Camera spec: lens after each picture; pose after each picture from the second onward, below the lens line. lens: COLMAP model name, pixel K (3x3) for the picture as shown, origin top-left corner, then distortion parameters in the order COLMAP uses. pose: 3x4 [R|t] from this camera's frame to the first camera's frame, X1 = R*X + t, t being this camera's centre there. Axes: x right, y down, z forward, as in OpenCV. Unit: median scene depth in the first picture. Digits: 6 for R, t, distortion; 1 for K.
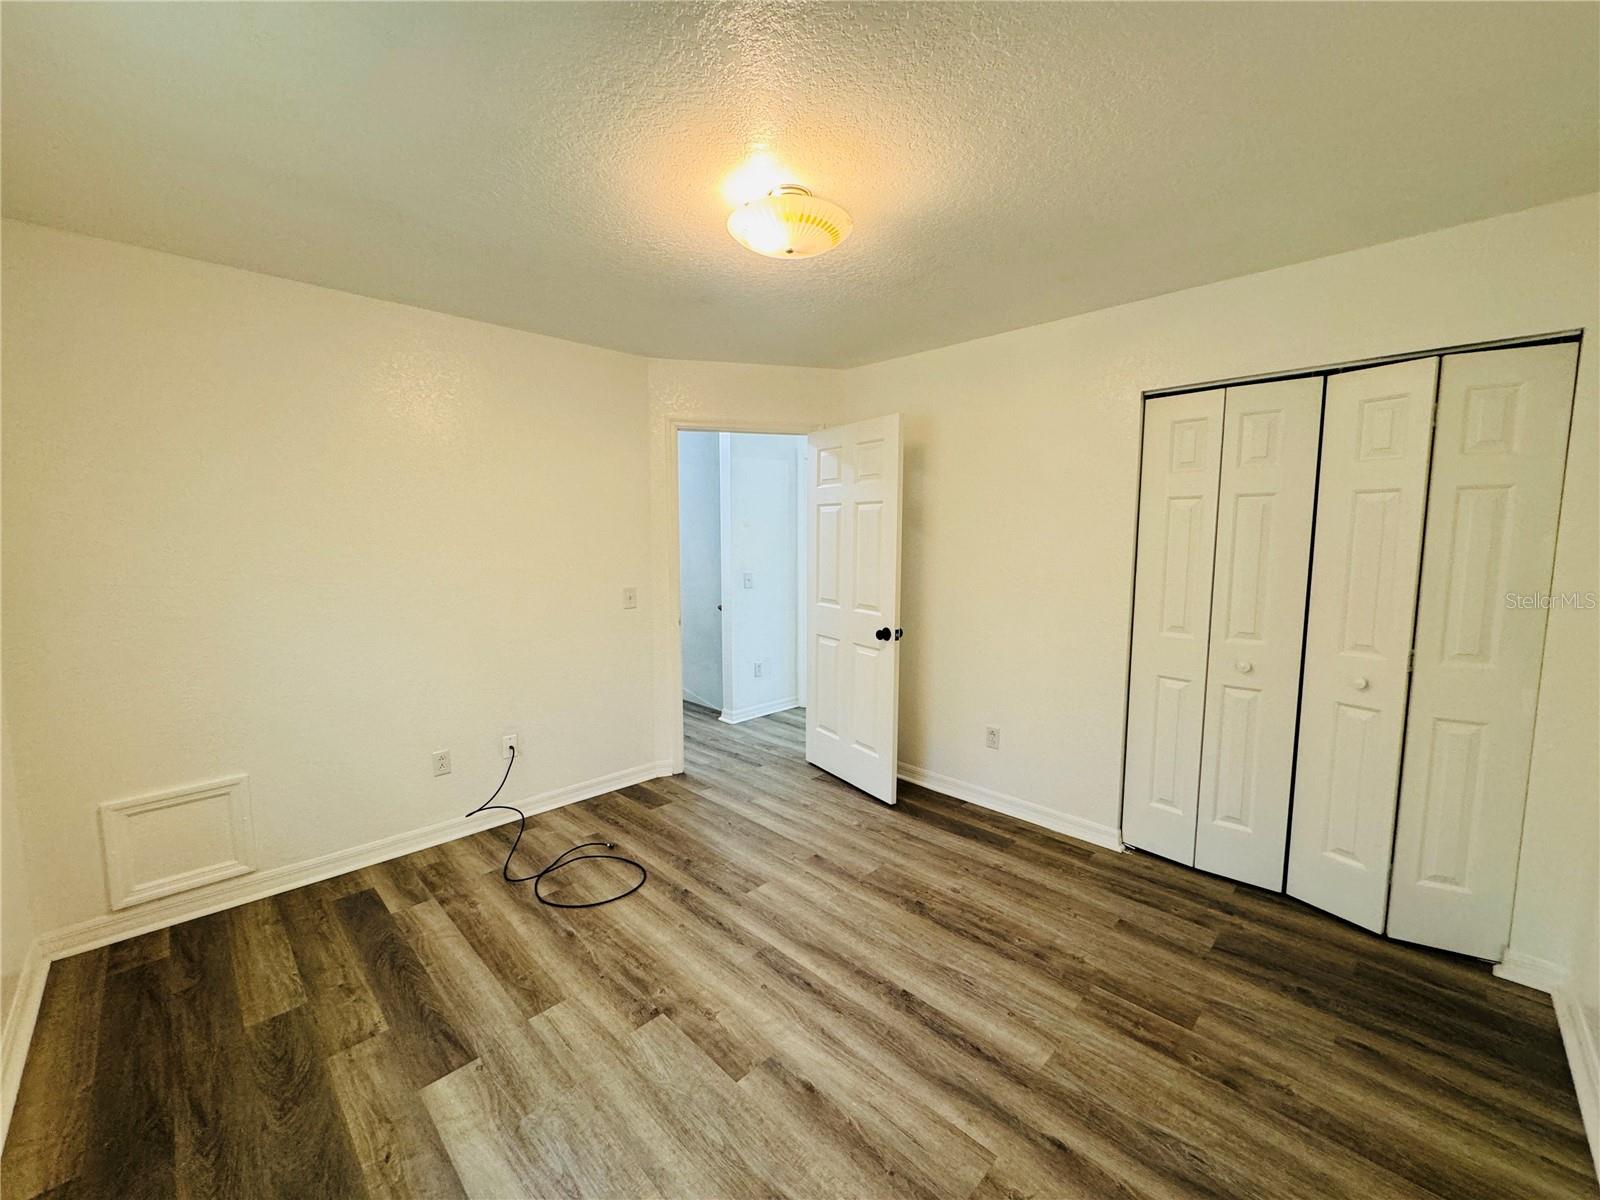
lens RADIAL K [[638.3, 0, 808.0], [0, 638.3, 607.0], [0, 0, 1]] dist [-0.002288, 0.000579]
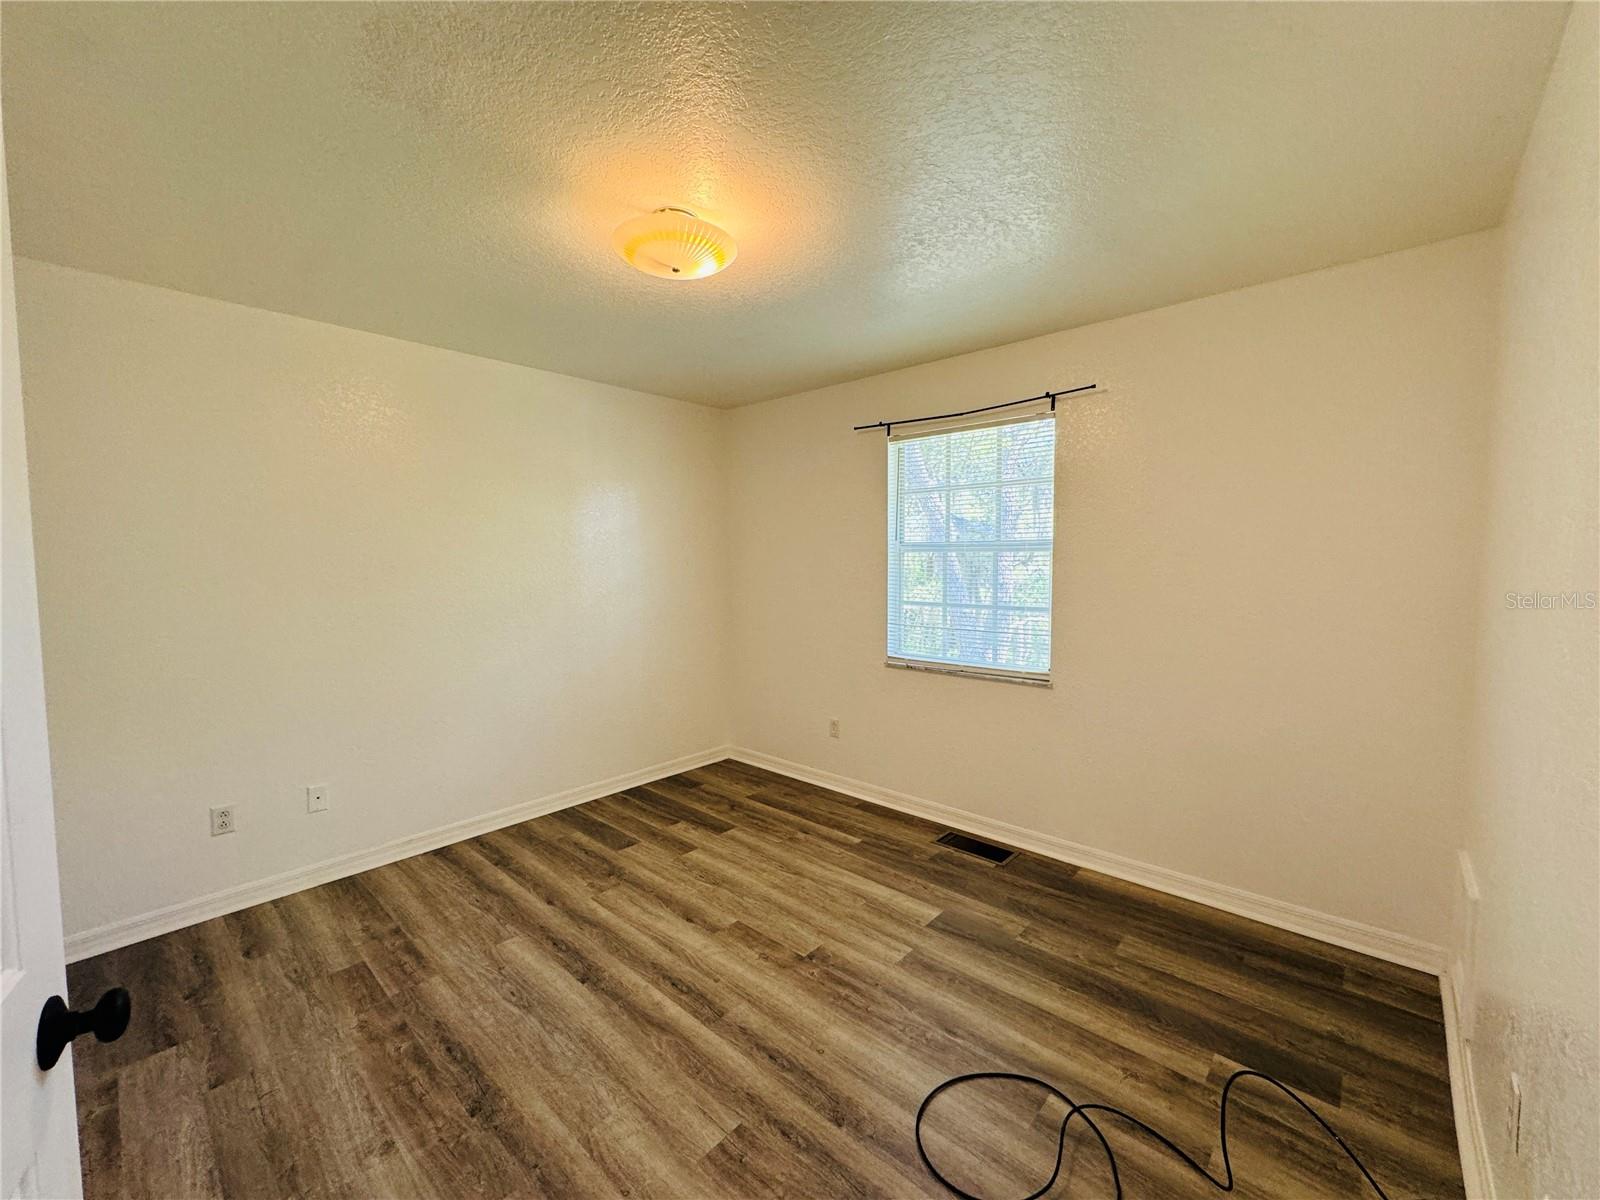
lens RADIAL K [[638.3, 0, 800.6], [0, 638.3, 595.9], [0, 0, 1]] dist [-0.002288, 0.000579]
pose [[-0.999300, 0.006795, -0.036788, -0.169917], [0.000474, 0.985589, 0.169154, -0.202538], [0.037408, 0.169018, -0.984903, 1.906459]]
